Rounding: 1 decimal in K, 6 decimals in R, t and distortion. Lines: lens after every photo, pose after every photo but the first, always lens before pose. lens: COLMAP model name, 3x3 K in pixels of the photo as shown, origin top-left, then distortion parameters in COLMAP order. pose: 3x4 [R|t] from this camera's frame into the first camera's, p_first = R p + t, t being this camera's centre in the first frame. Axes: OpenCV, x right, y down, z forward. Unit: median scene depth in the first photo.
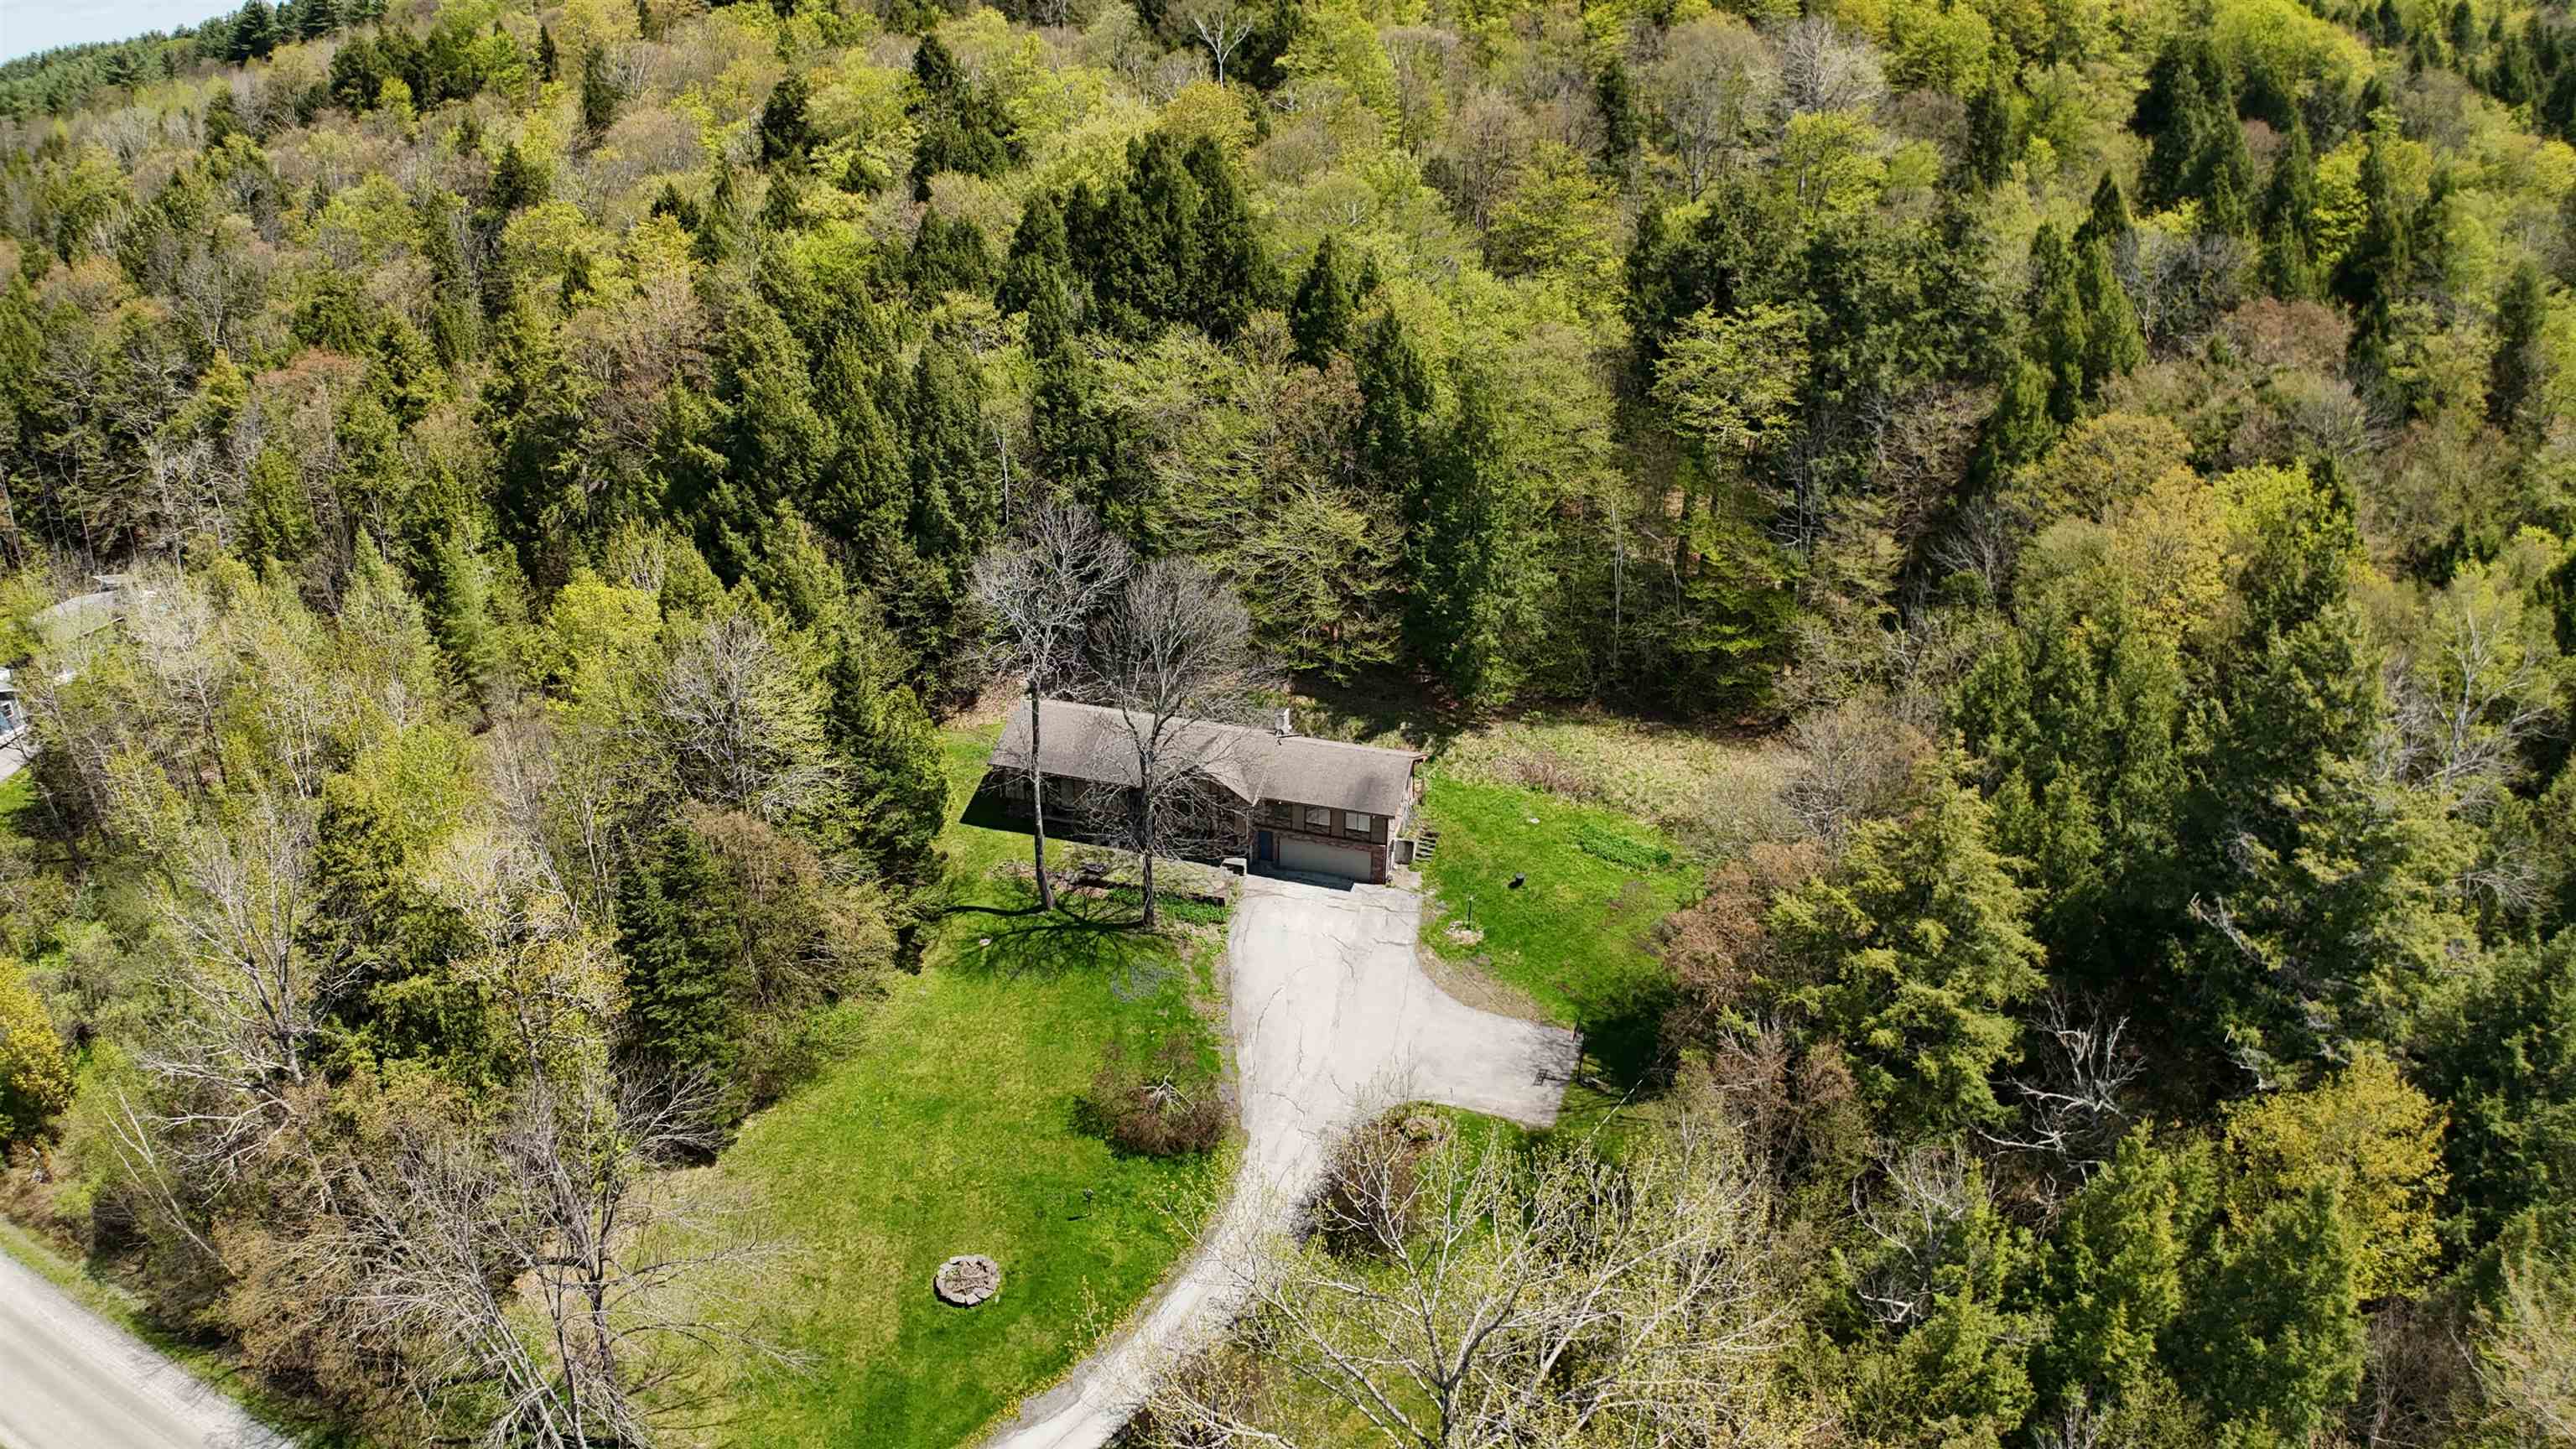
lens RADIAL K [[1592.9, 0, 1287.2], [0, 1592.9, 714.3], [0, 0, 1]] dist [-0.186043, 0.021651]
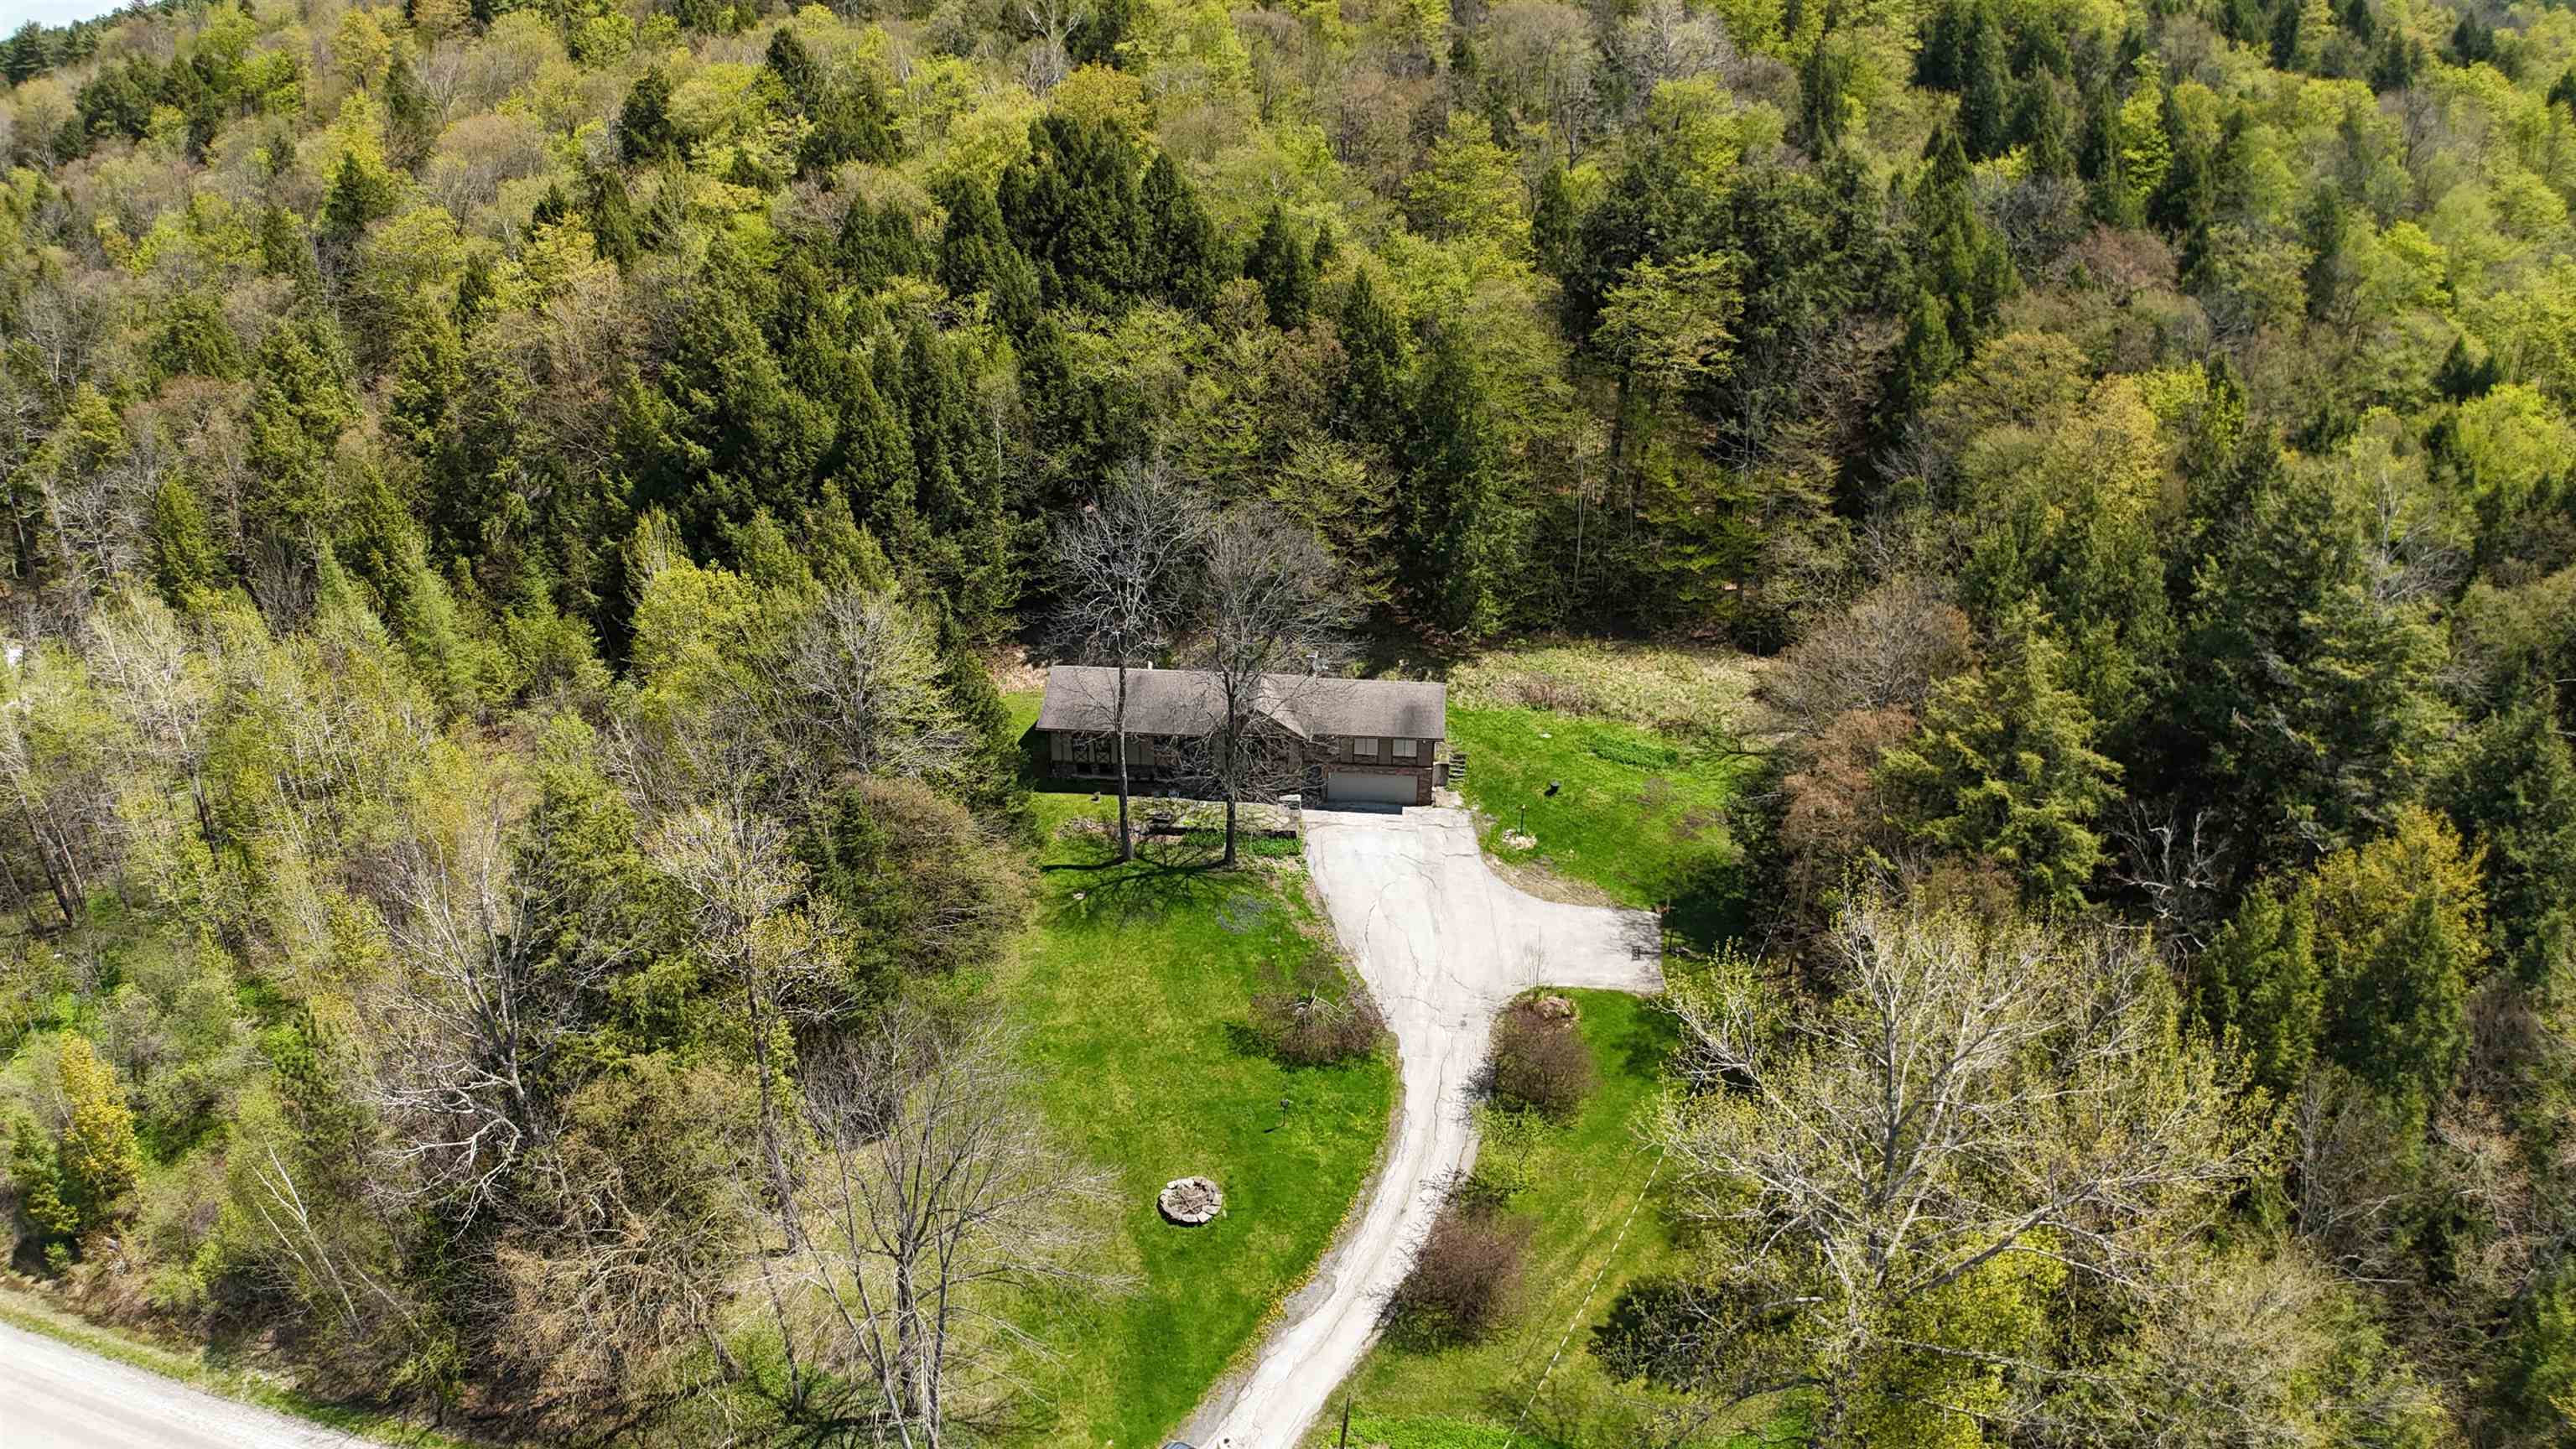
lens RADIAL K [[1592.9, 0, 1287.2], [0, 1592.9, 714.3], [0, 0, 1]] dist [-0.186043, 0.021651]
pose [[0.978971, -0.089316, 0.183409, -0.208867], [0.088859, 0.995986, 0.010728, 0.024736], [-0.183631, 0.005795, 0.982978, -0.029883]]
